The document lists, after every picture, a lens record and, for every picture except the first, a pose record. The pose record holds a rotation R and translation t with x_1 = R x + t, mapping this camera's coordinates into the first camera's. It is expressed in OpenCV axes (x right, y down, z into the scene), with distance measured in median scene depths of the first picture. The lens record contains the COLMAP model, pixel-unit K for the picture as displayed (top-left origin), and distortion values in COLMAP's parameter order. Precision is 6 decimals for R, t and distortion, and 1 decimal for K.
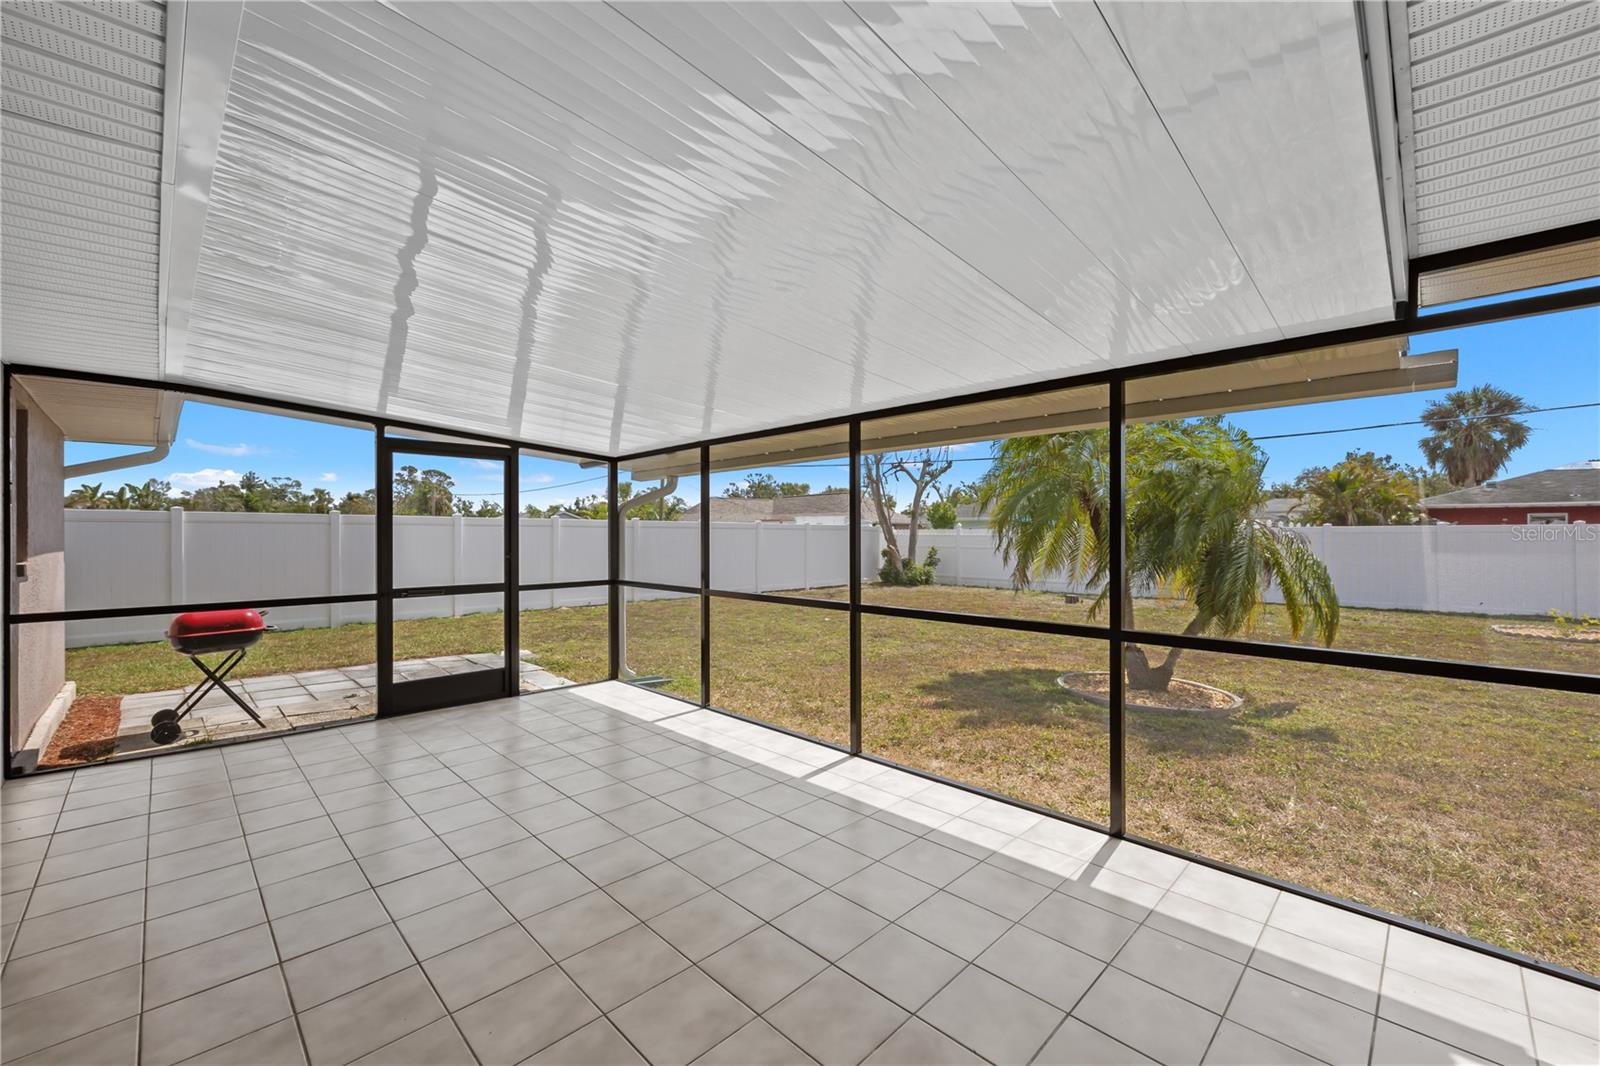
lens RADIAL K [[649.5, 0, 805.8], [0, 649.5, 516.2], [0, 0, 1]] dist [-0.001317, -0.000516]
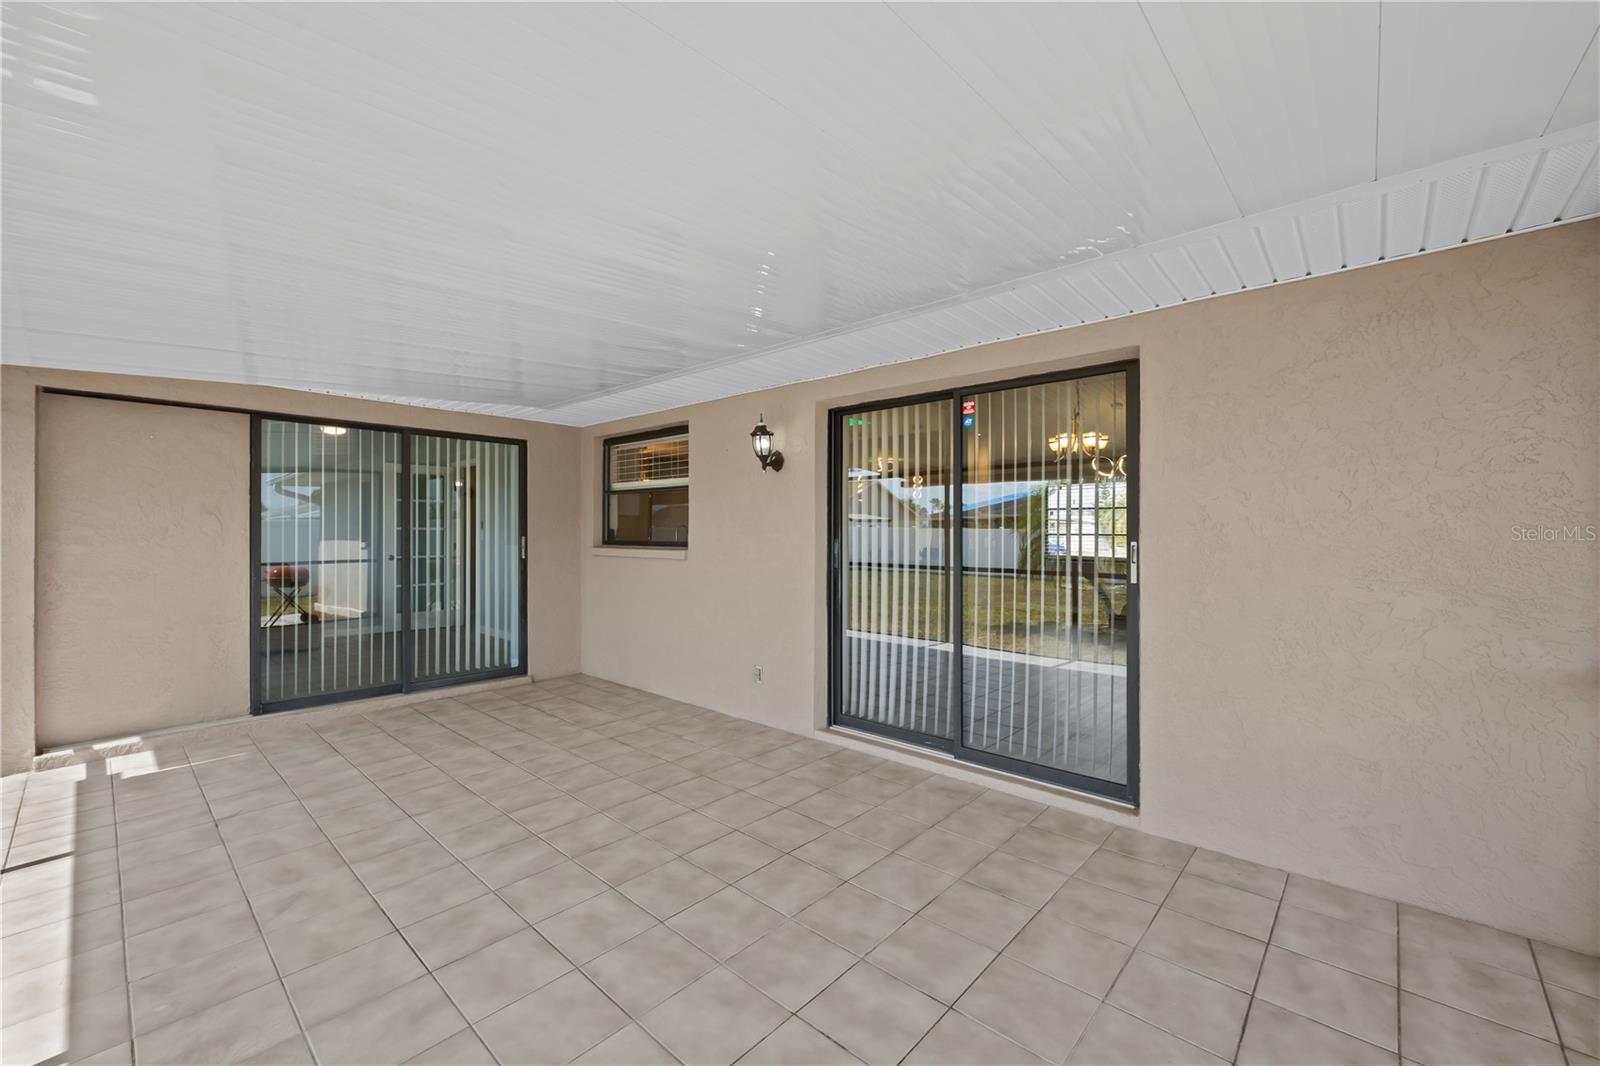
lens RADIAL K [[649.5, 0, 803.4], [0, 649.5, 527.5], [0, 0, 1]] dist [-0.001317, -0.000516]
pose [[-0.999097, -0.000293, -0.042484, -0.389111], [0.001191, 0.999390, -0.034900, 0.038656], [0.042468, -0.034919, -0.998487, 1.146870]]
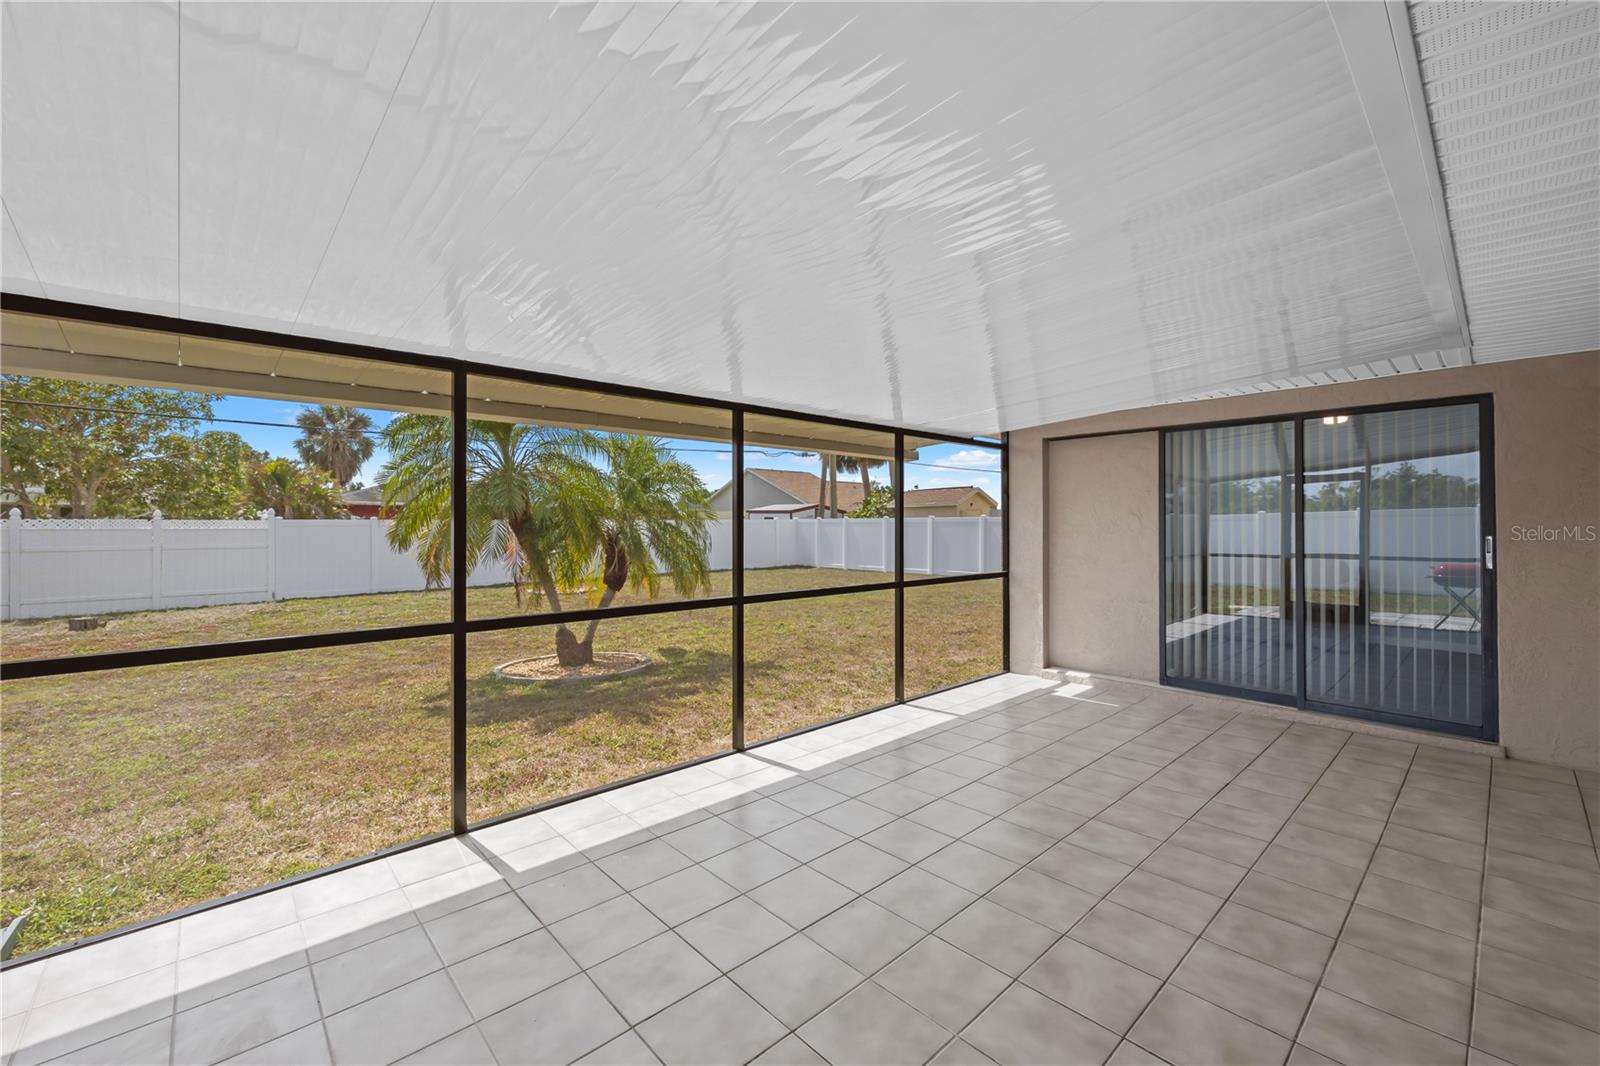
lens RADIAL K [[649.5, 0, 803.7], [0, 649.5, 537.2], [0, 0, 1]] dist [-0.001317, -0.000516]
pose [[0.043335, -0.016671, 0.998921, -0.764336], [-0.025710, 0.999511, 0.017797, 0.020694], [-0.998730, -0.026453, 0.042886, 0.742595]]
